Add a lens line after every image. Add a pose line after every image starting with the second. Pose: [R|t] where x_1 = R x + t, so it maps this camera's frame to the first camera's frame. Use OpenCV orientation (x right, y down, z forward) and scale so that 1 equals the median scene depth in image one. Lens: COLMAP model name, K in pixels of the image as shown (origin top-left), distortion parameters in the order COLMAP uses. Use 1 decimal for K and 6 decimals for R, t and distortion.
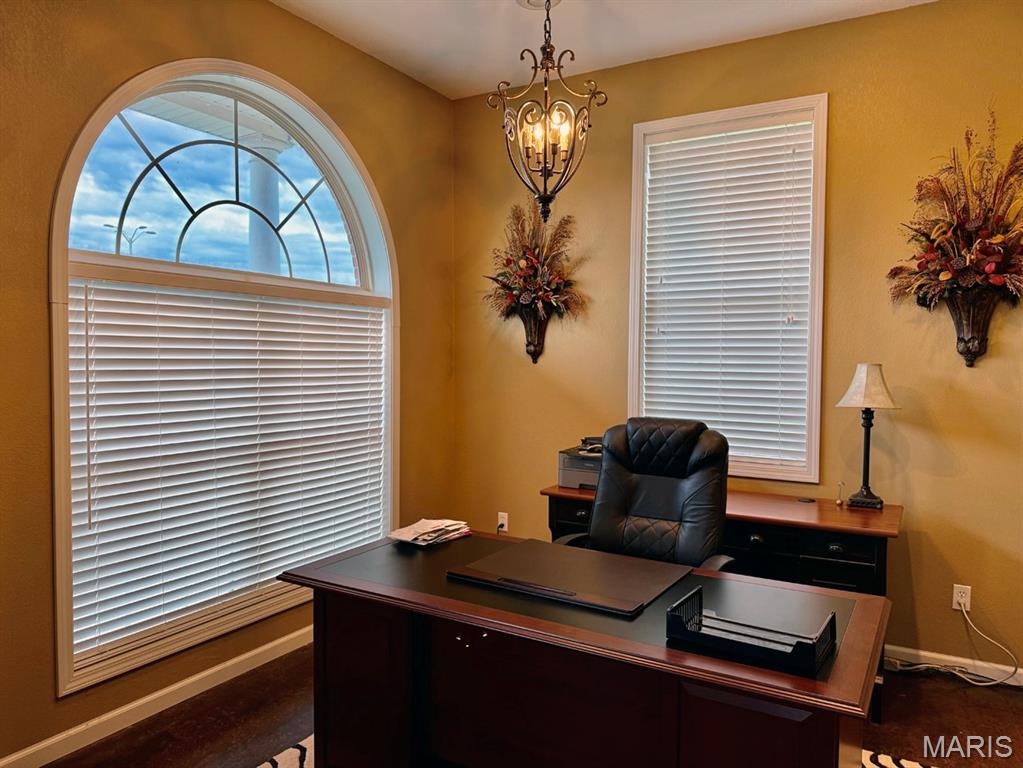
lens RADIAL K [[722.5, 0, 513.8], [0, 722.5, 388.8], [0, 0, 1]] dist [0.027533, -0.022365]
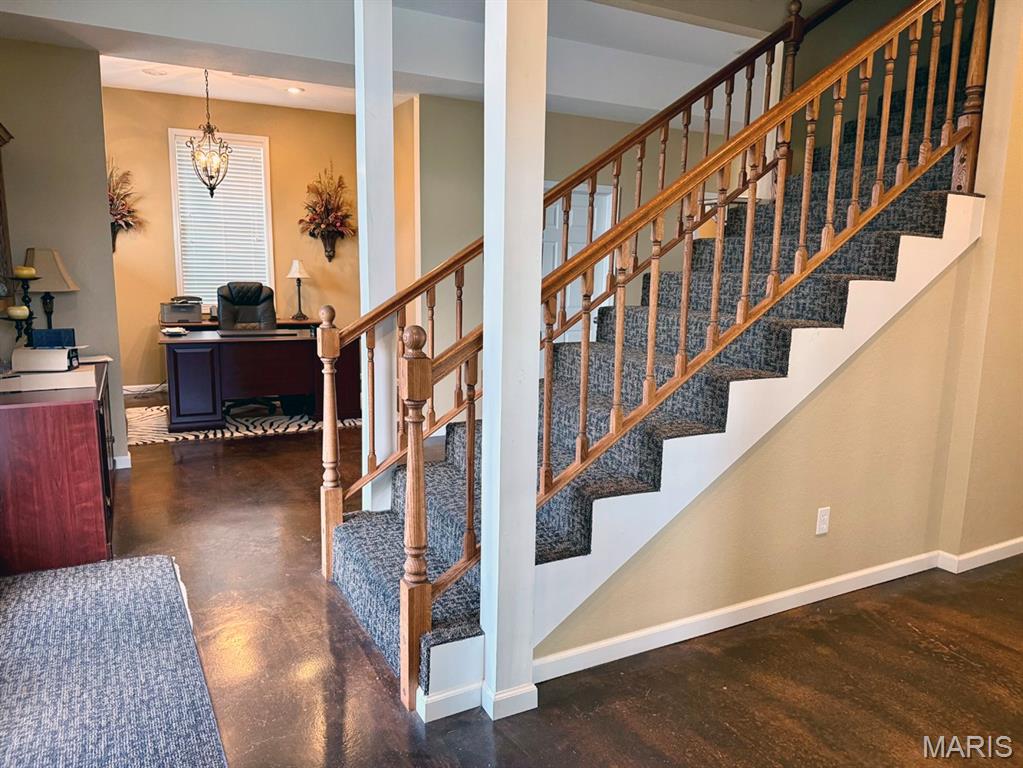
lens RADIAL K [[722.5, 0, 514.7], [0, 722.5, 382.8], [0, 0, 1]] dist [0.027533, -0.022365]
pose [[0.533312, -0.130657, 0.835767, -1.209981], [0.020965, 0.989738, 0.141350, 0.044799], [-0.845659, -0.057862, 0.530578, -0.928312]]
